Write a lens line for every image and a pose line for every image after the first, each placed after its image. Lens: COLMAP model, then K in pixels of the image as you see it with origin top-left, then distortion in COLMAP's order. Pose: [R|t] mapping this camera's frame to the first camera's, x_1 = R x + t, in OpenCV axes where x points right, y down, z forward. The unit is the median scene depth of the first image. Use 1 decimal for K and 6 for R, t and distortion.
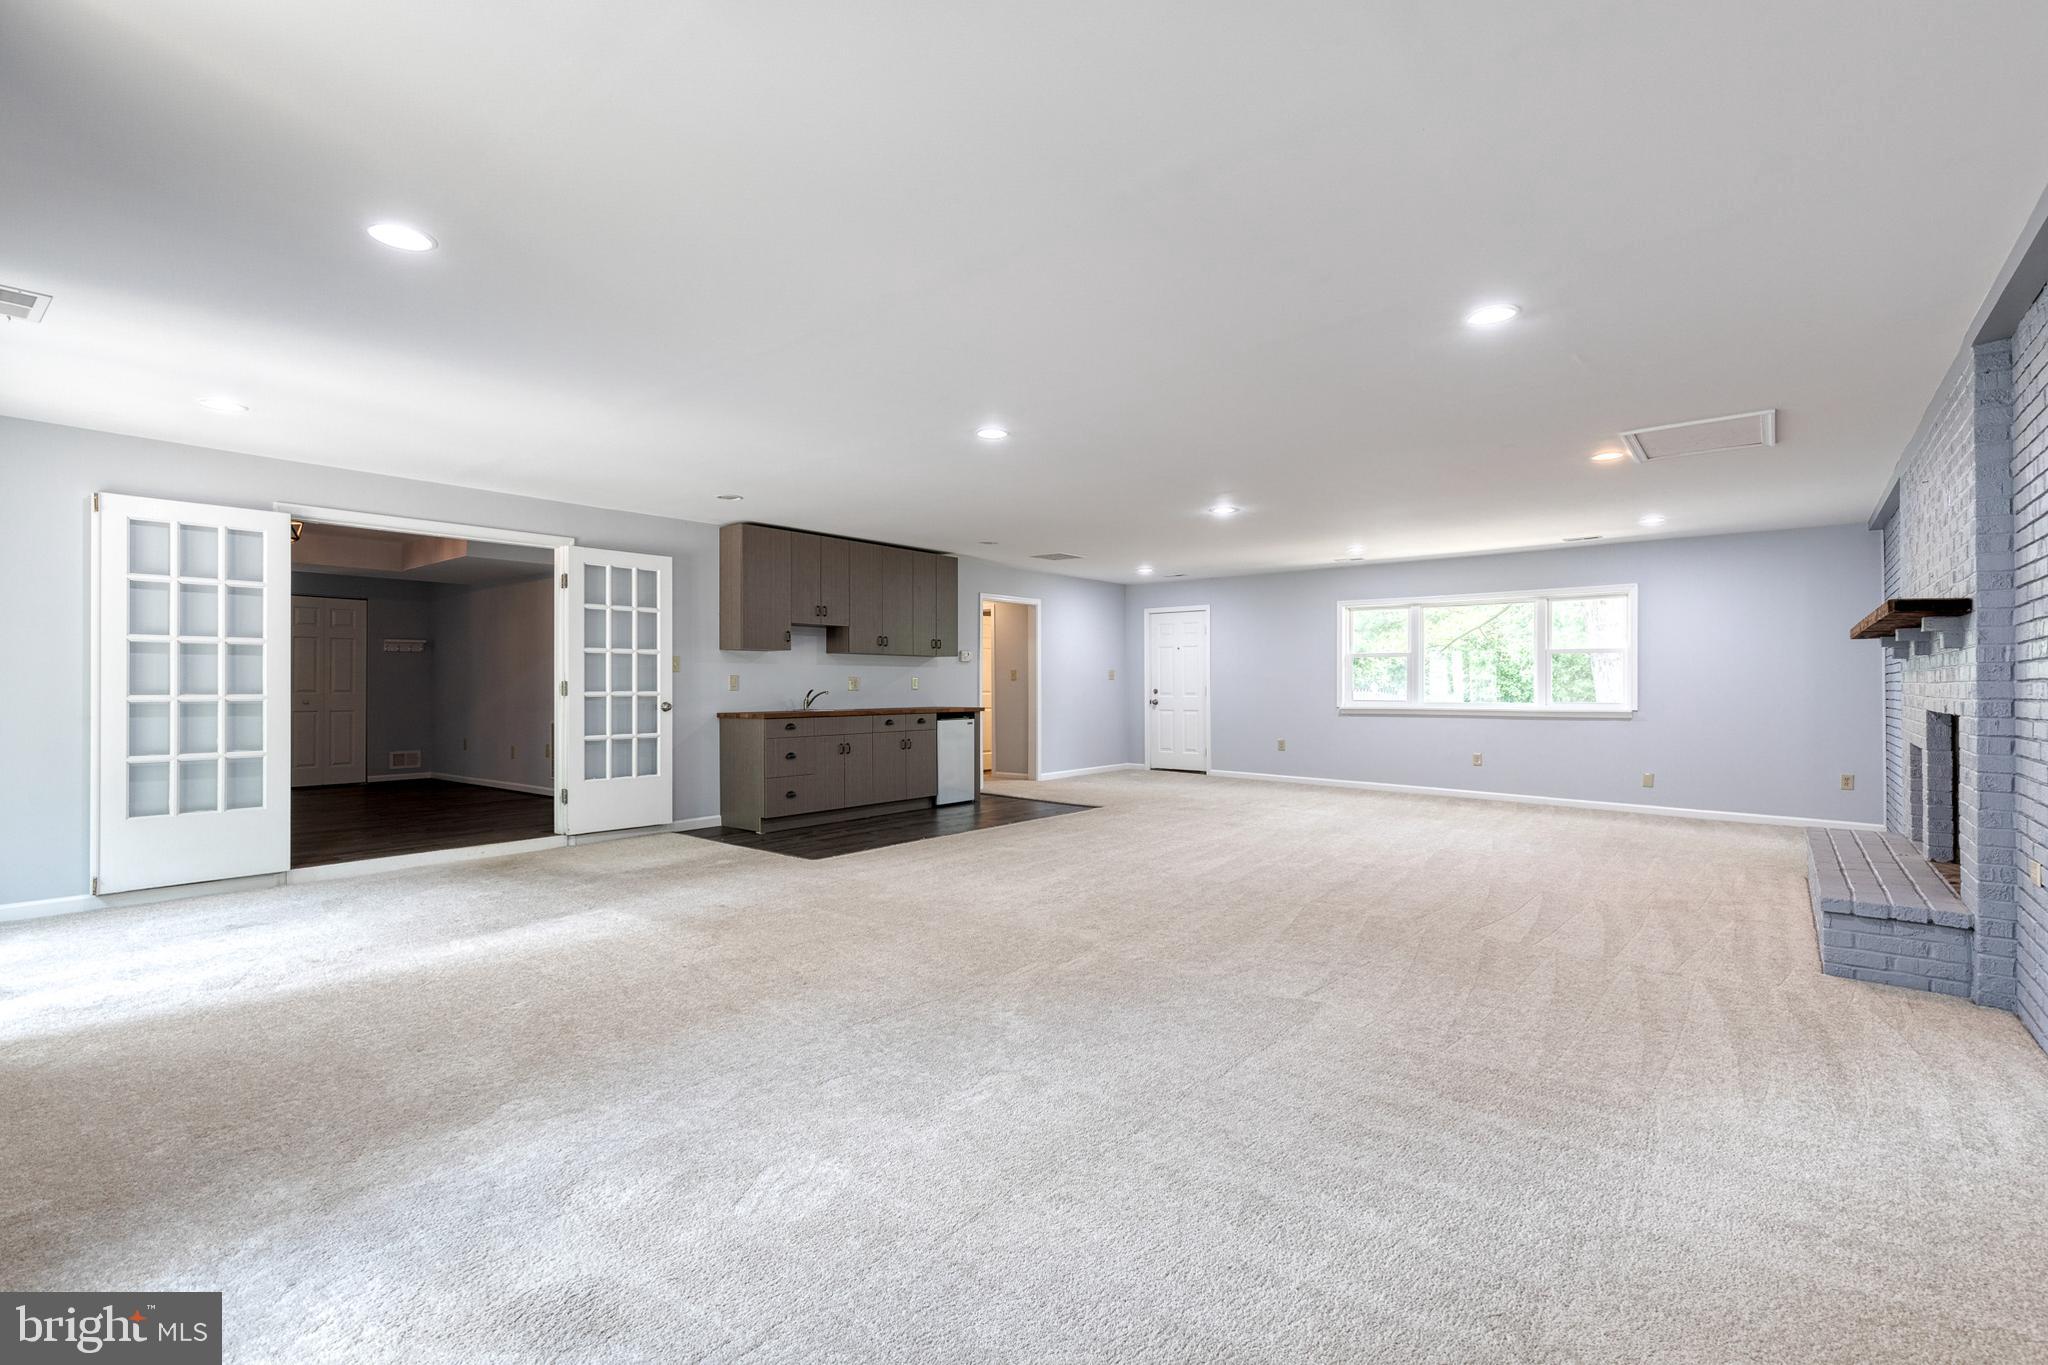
lens RADIAL K [[858.5, 0, 1033.3], [0, 858.5, 694.2], [0, 0, 1]] dist [0.001811, -0.000145]
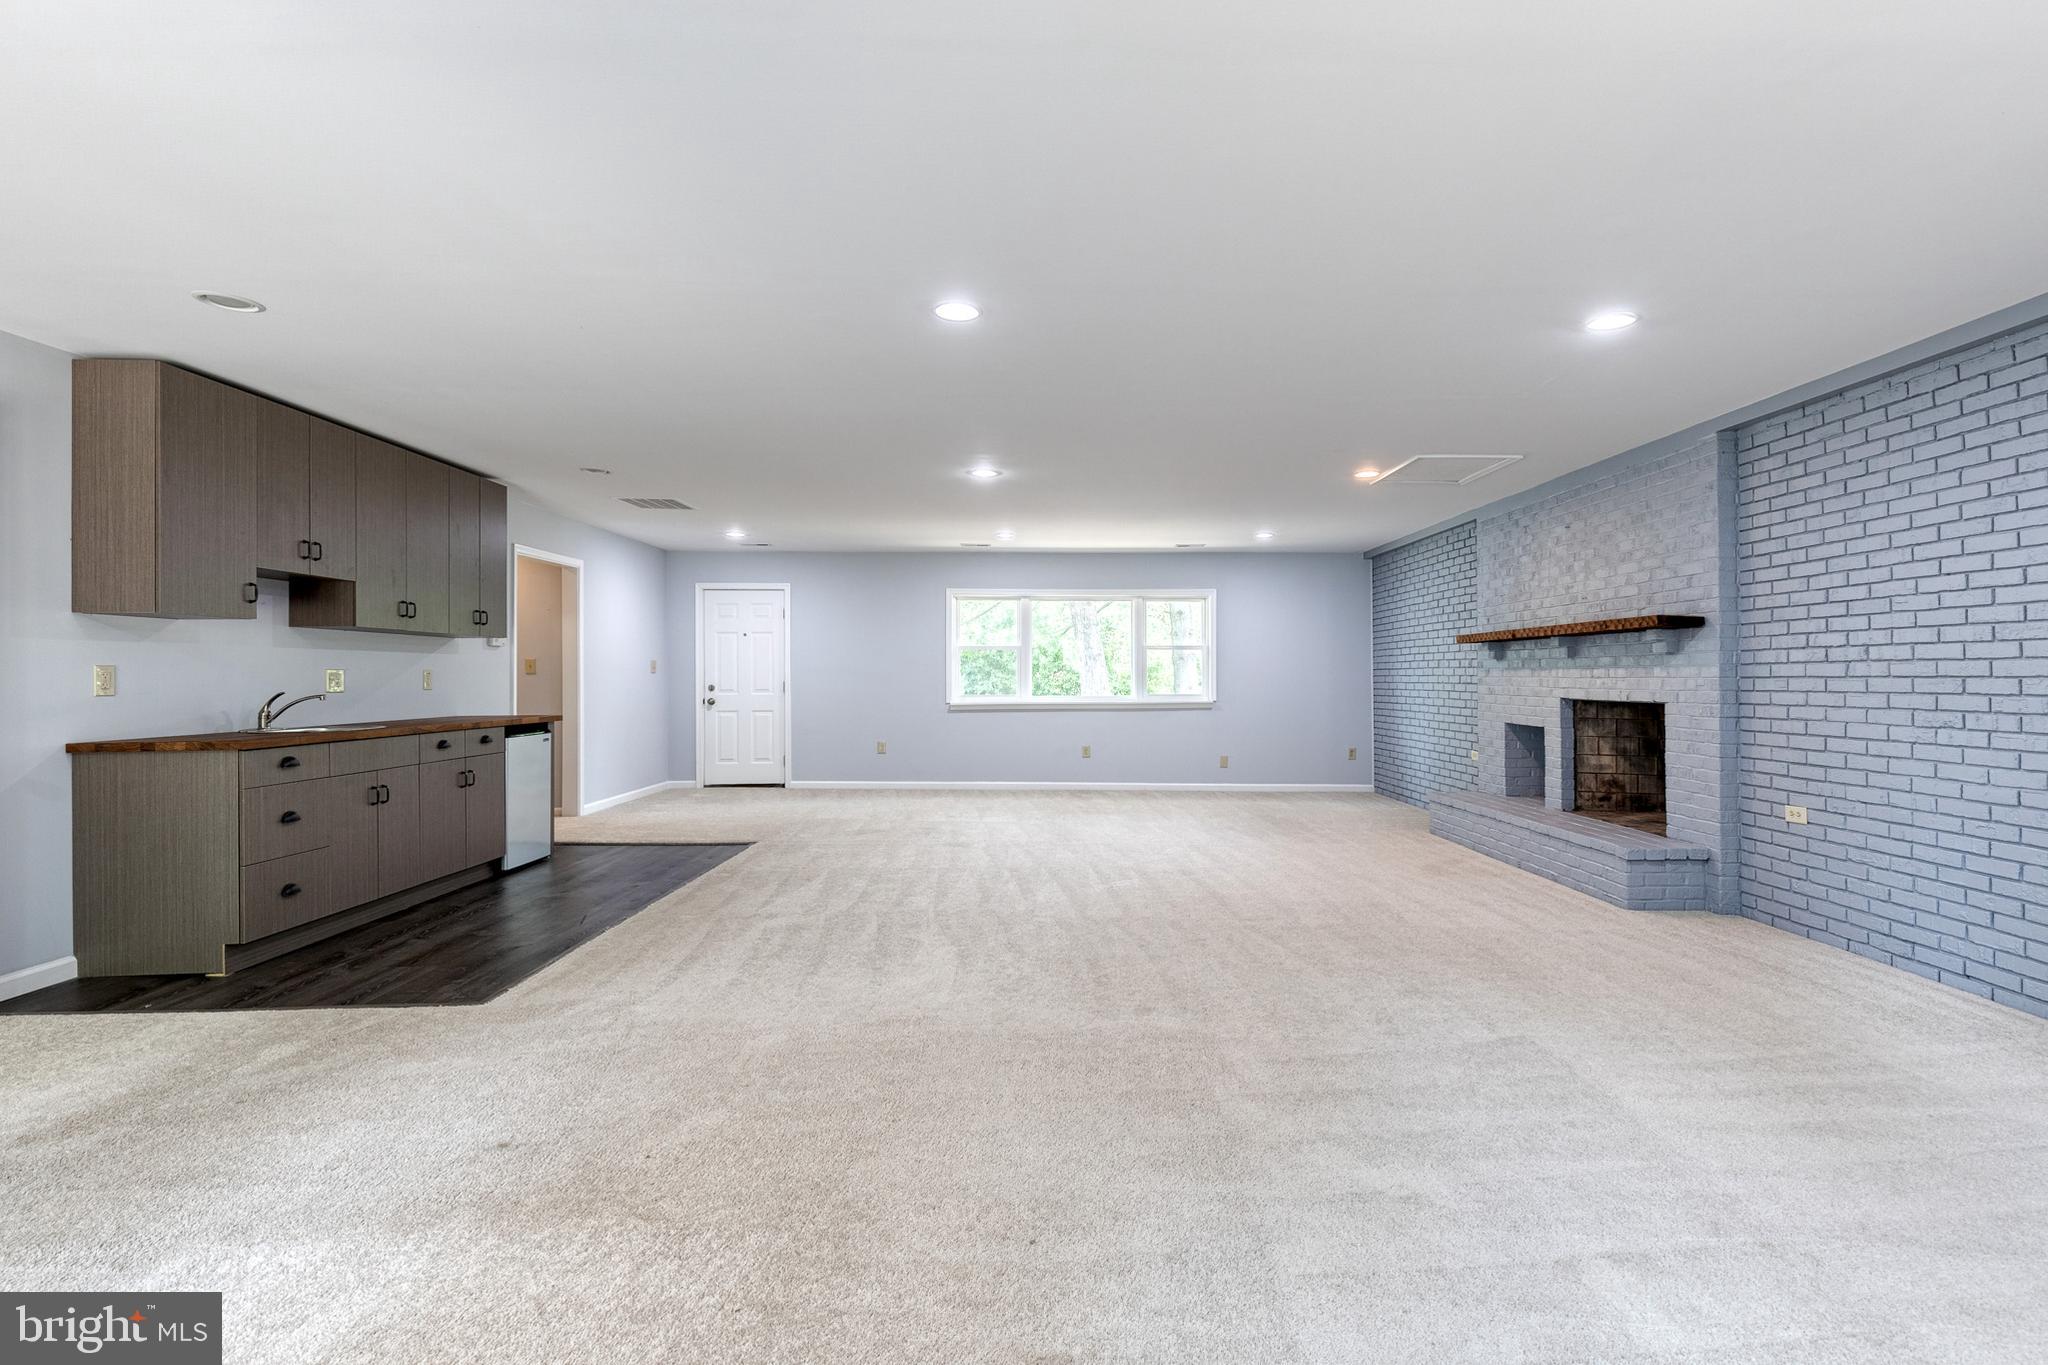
lens RADIAL K [[917.7, 0, 1045.0], [0, 917.7, 681.9], [0, 0, 1]] dist [0.008652, -0.001111]
pose [[0.760507, -0.005648, 0.649305, -0.257897], [0.009583, 0.999951, -0.002526, -0.005443], [-0.649259, 0.008143, 0.760524, 0.226150]]
